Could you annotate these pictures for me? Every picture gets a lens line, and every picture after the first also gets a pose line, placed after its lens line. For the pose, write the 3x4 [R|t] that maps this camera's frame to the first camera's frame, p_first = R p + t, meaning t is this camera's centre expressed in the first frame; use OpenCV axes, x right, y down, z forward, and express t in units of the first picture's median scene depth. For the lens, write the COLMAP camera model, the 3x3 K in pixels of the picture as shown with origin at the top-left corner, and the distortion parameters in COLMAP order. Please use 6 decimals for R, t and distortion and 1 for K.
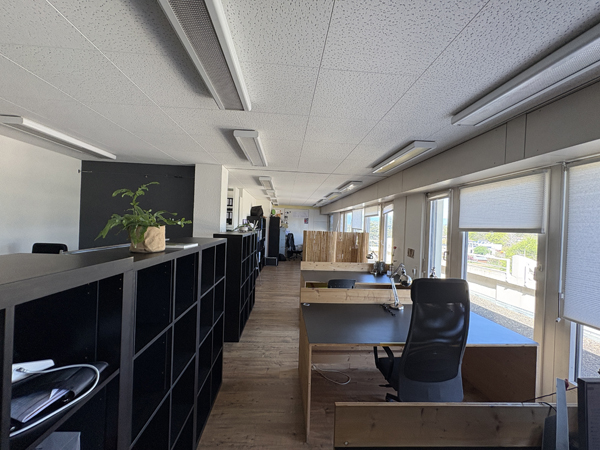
lens RADIAL K [[239.6, 0, 300.0], [0, 239.6, 225.0], [0, 0, 1]] dist [-0.018395, 0.000049]
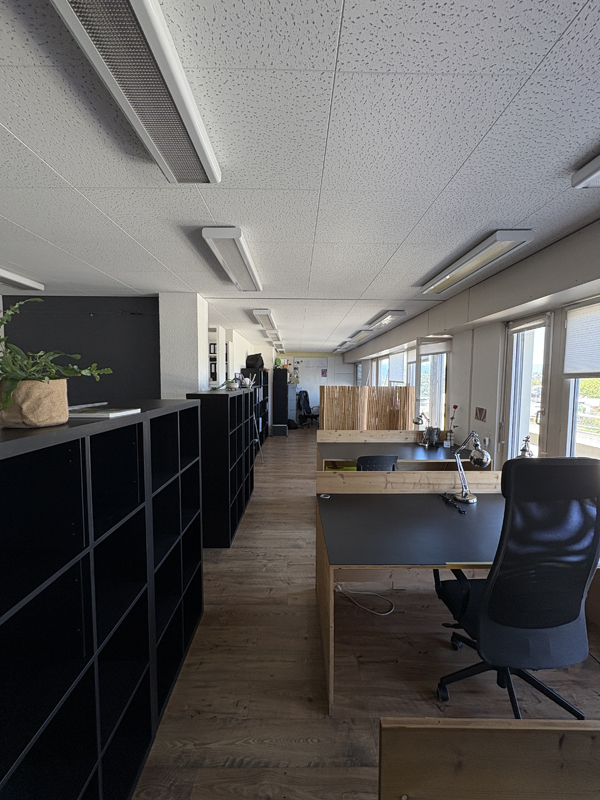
lens RADIAL K [[319.5, 0, 300.0], [0, 319.5, 400.0], [0, 0, 1]] dist [-0.018395, 0.000049]
pose [[0.998189, -0.027627, -0.053438, 0.009858], [0.030865, 0.997676, 0.060746, 0.009727], [0.051636, -0.062285, 0.996722, 0.110642]]
